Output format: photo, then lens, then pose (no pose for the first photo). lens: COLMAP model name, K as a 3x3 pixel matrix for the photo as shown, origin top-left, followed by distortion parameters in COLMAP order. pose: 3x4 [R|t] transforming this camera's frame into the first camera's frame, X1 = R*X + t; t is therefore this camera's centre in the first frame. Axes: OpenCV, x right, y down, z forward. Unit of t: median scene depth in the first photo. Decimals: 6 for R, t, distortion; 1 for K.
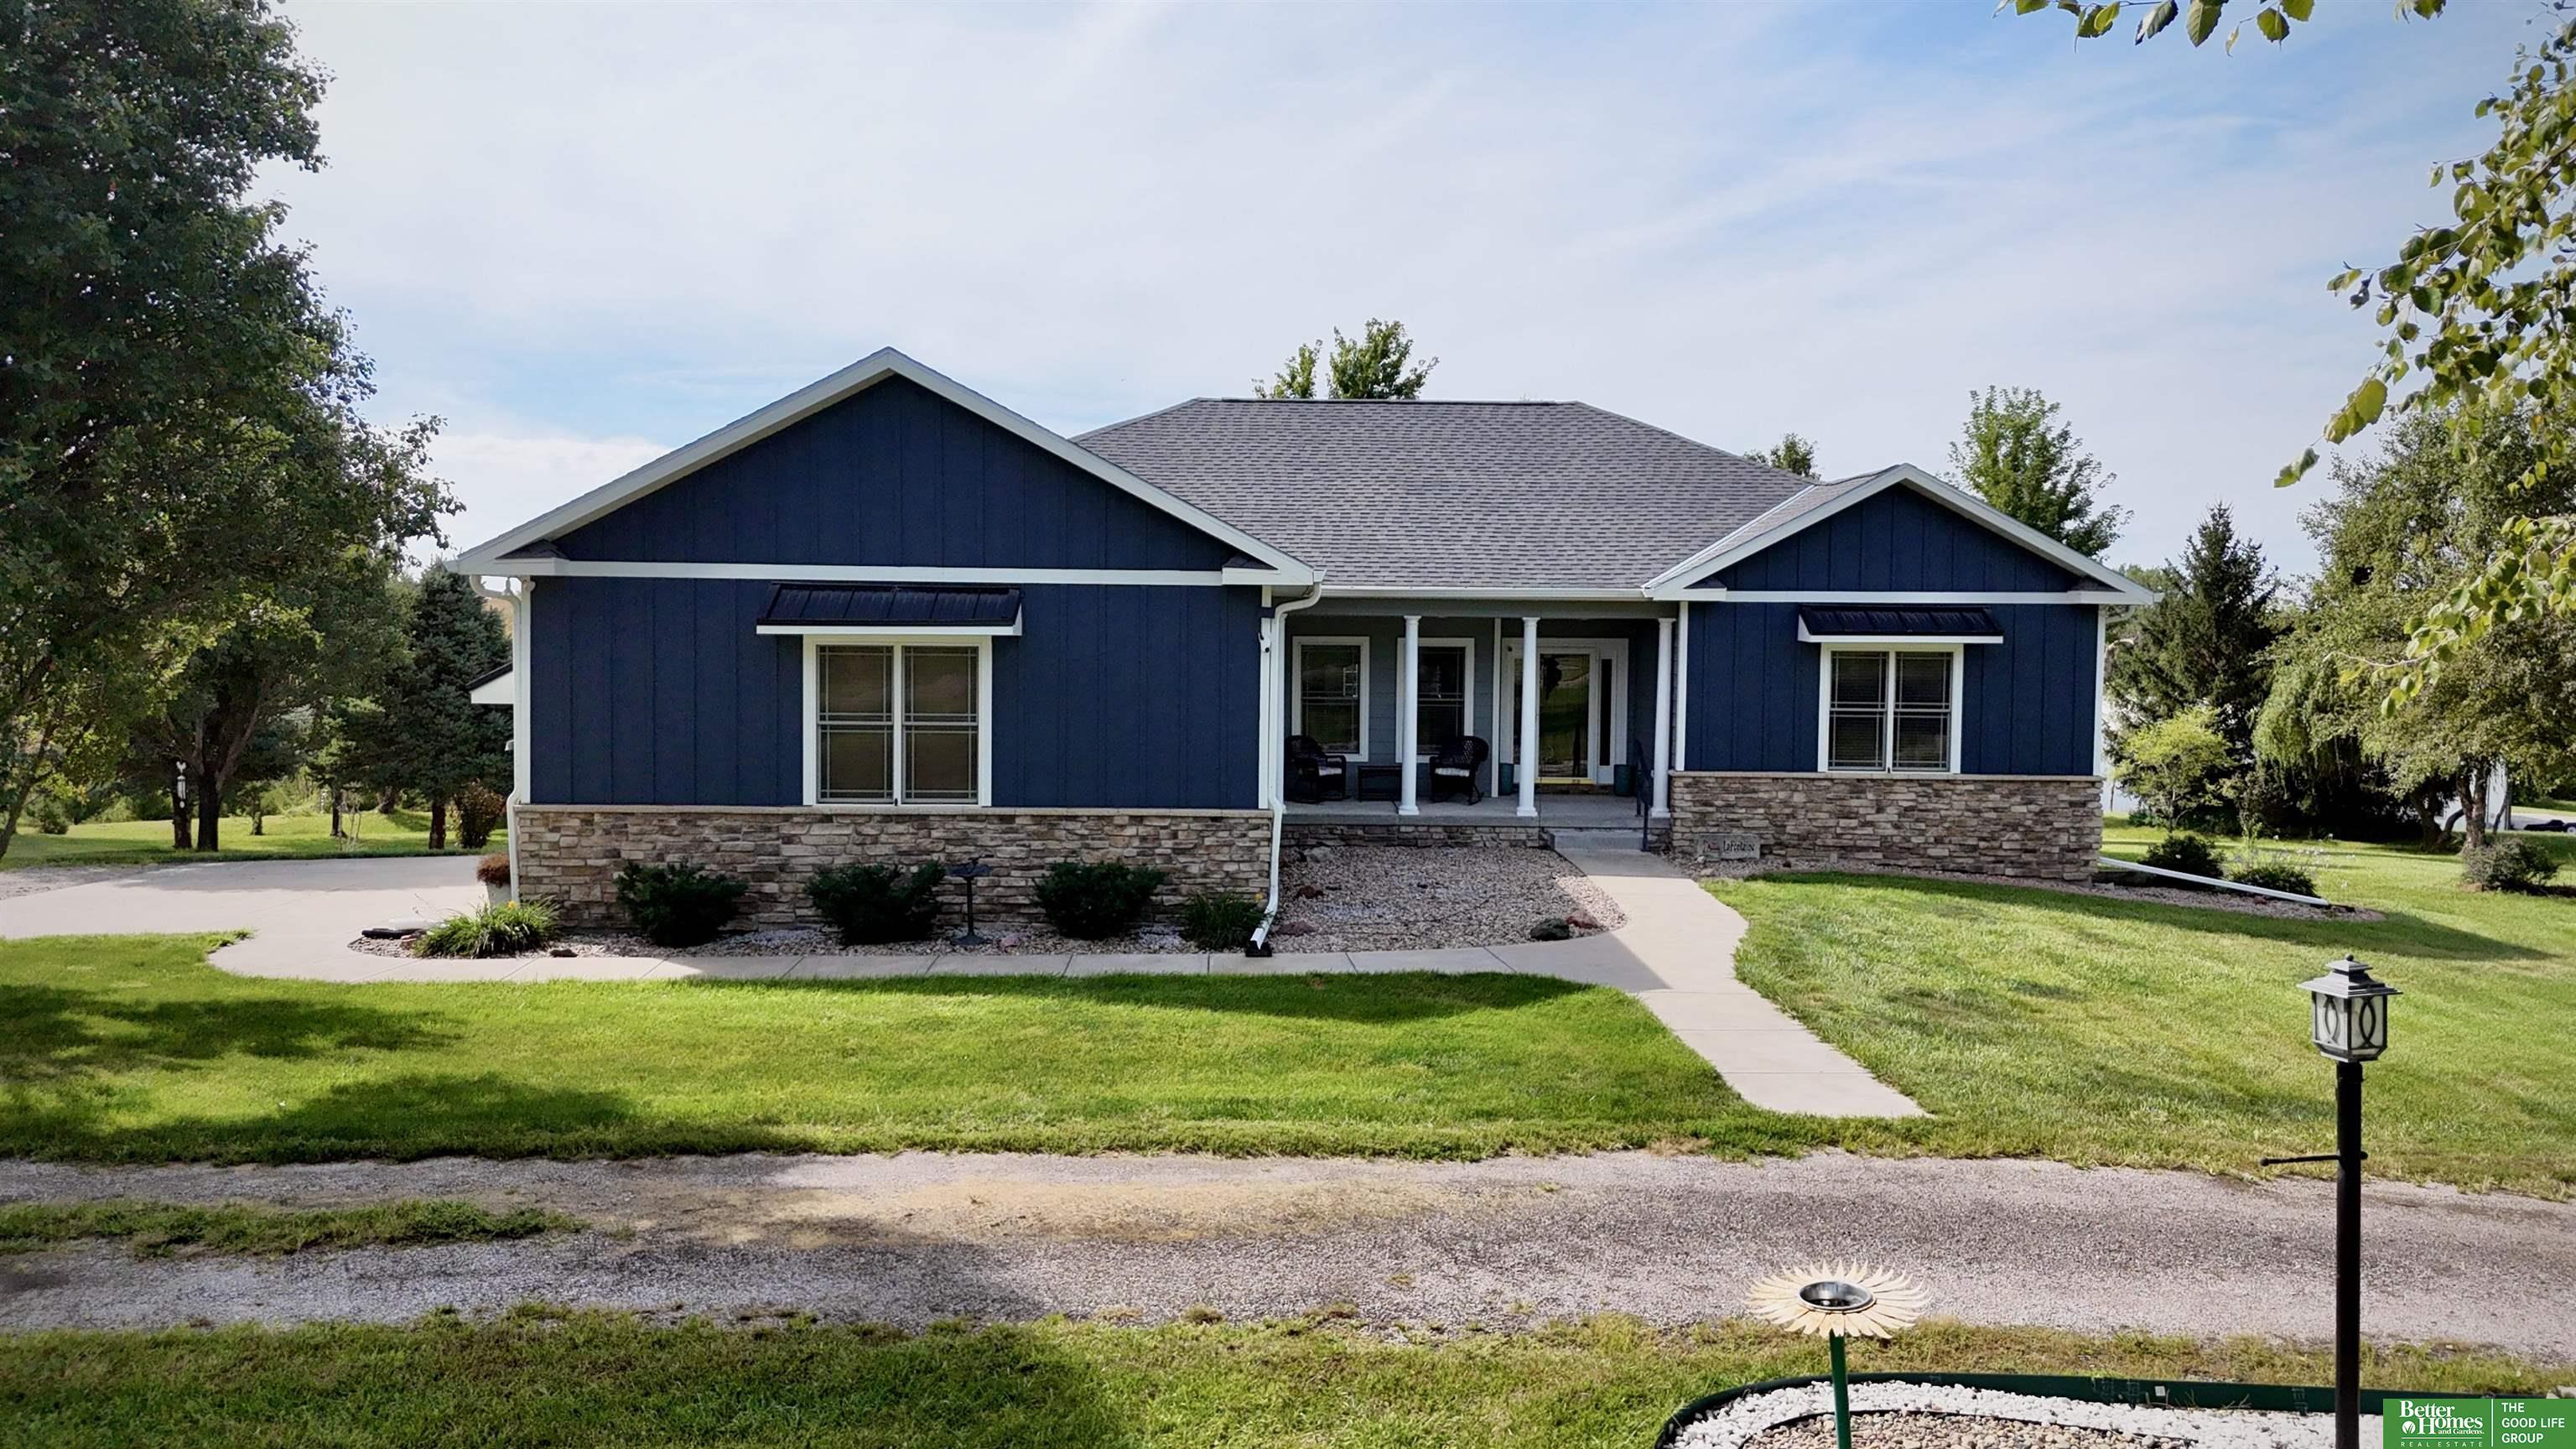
lens RADIAL K [[1874.1, 0, 1288.0], [0, 1874.1, 724.5], [0, 0, 1]] dist [0.089531, 0.000278]
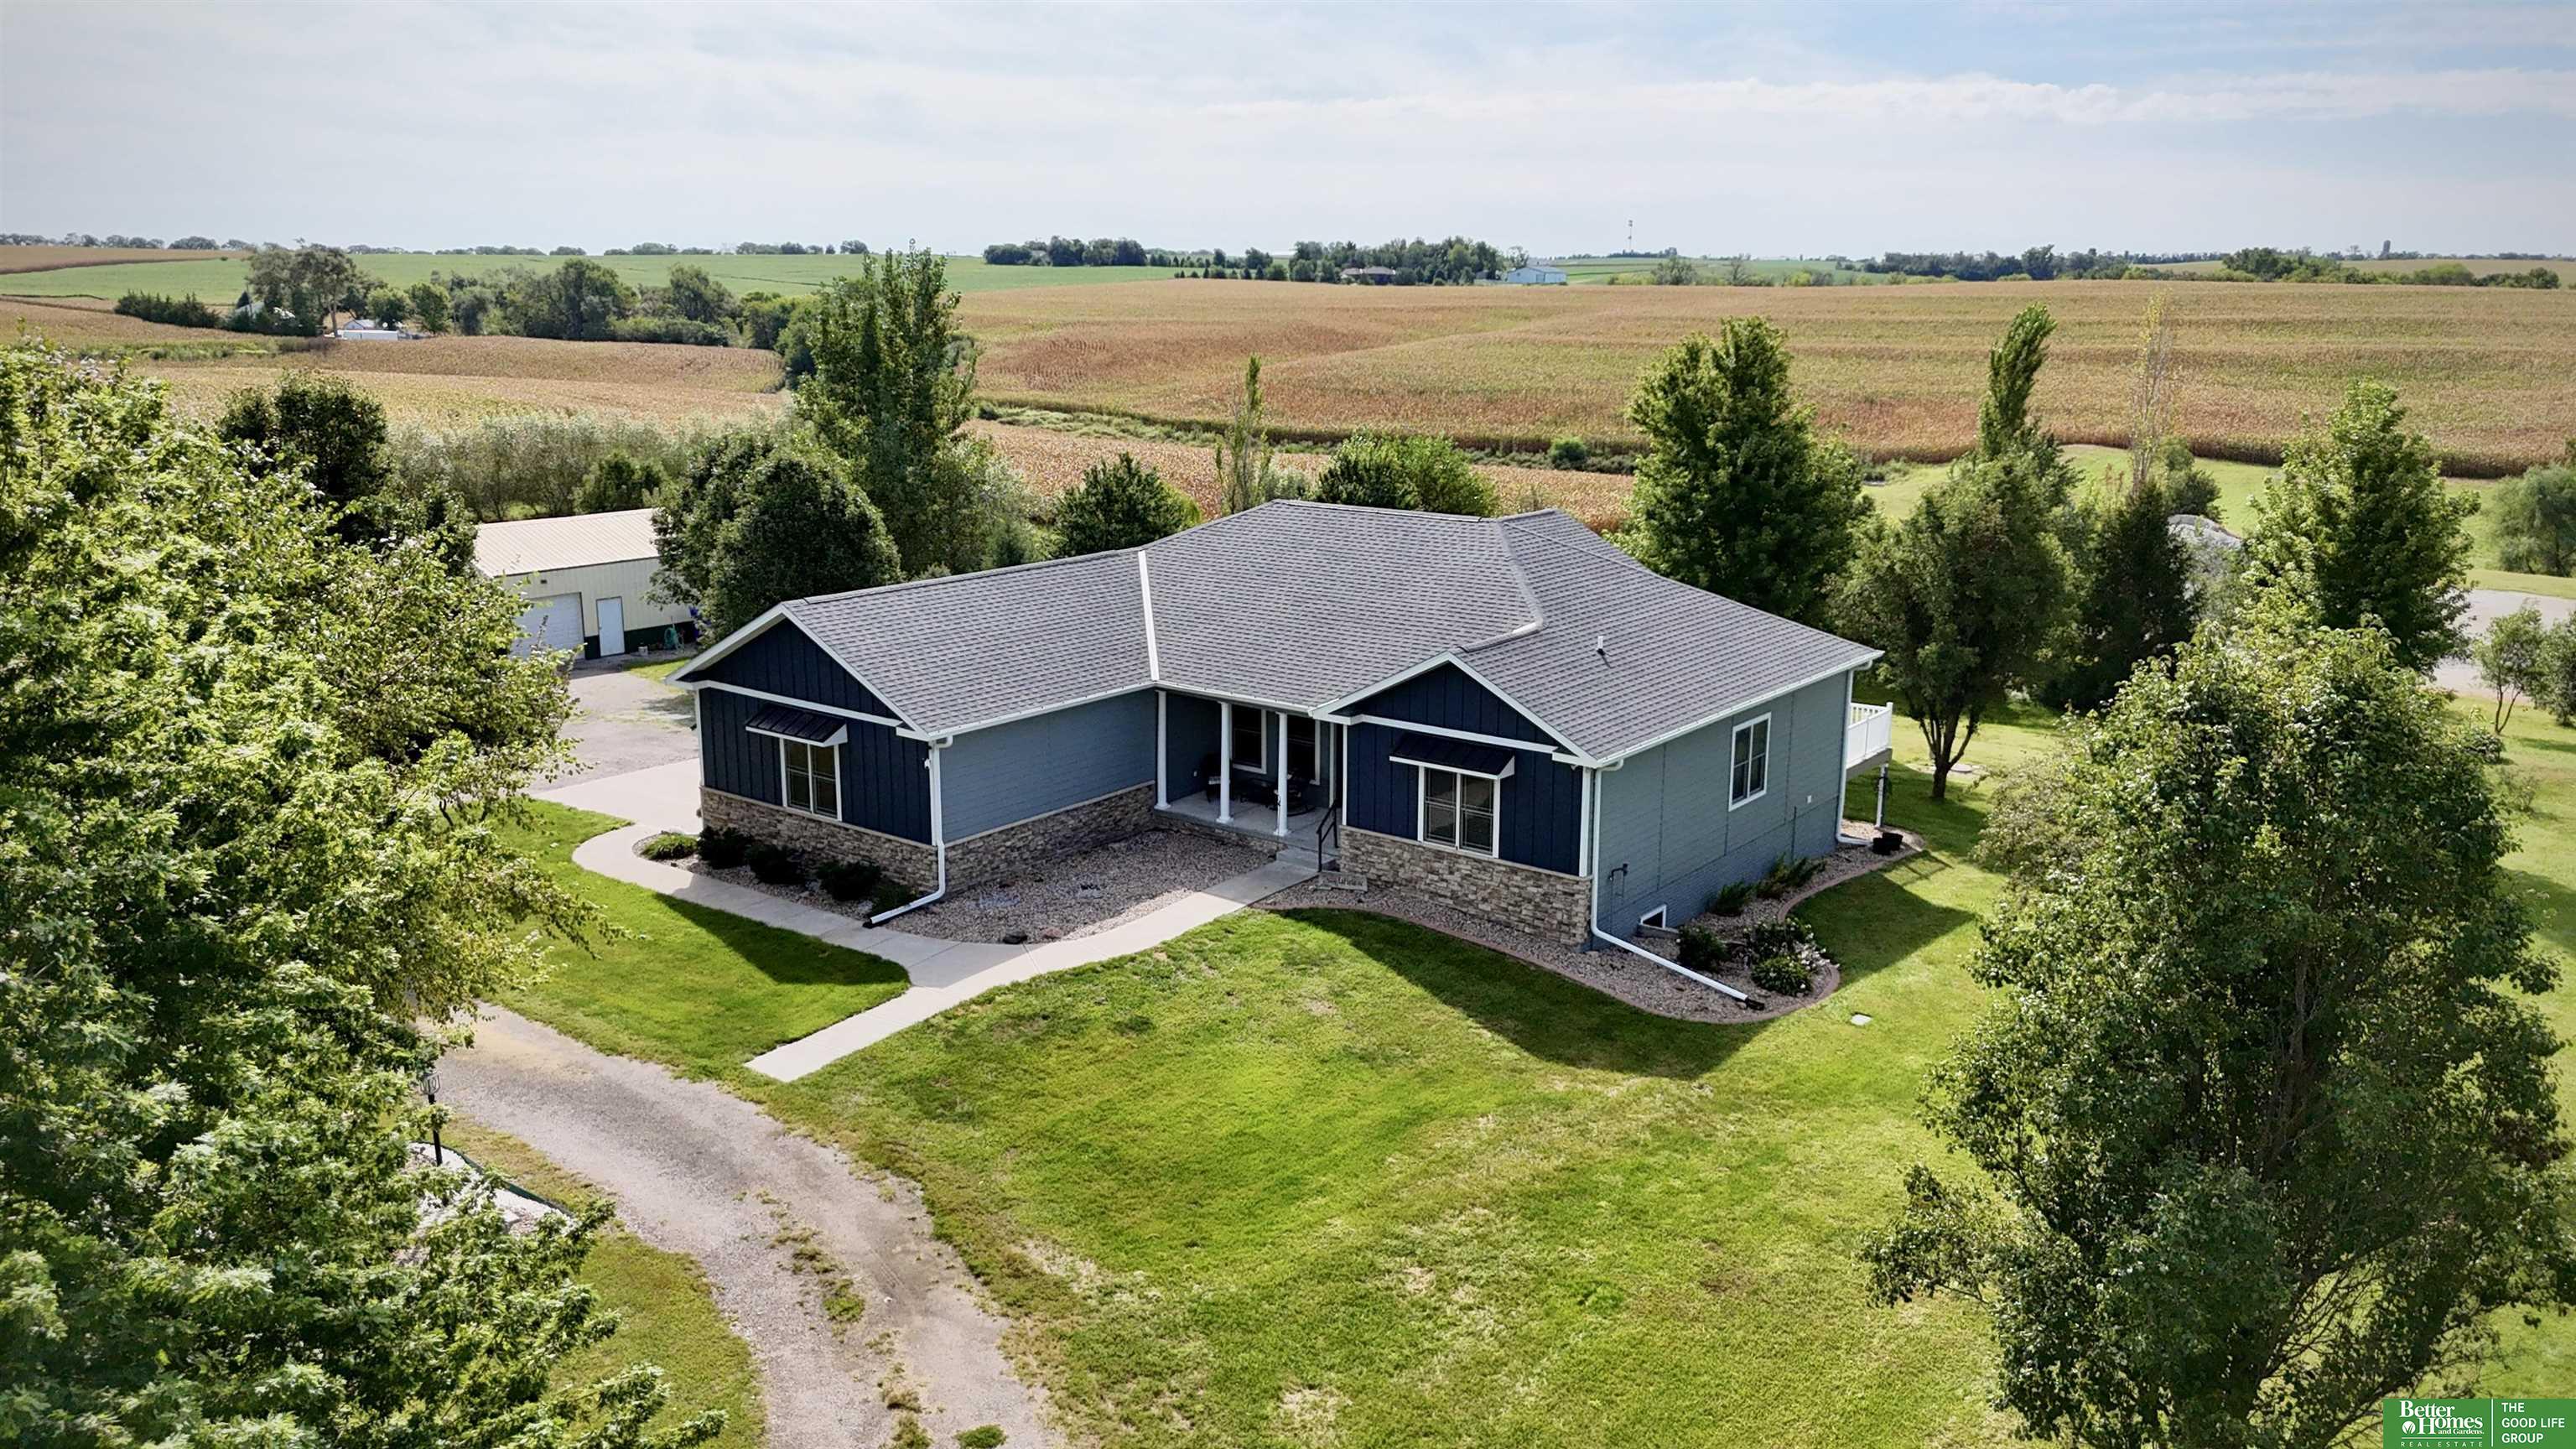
lens RADIAL K [[1874.1, 0, 1288.0], [0, 1874.1, 724.5], [0, 0, 1]] dist [0.089531, 0.000278]
pose [[0.774219, 0.140375, -0.617154, 1.106225], [-0.020056, 0.980046, 0.197756, -0.357402], [0.632600, -0.140729, 0.761586, -0.185570]]
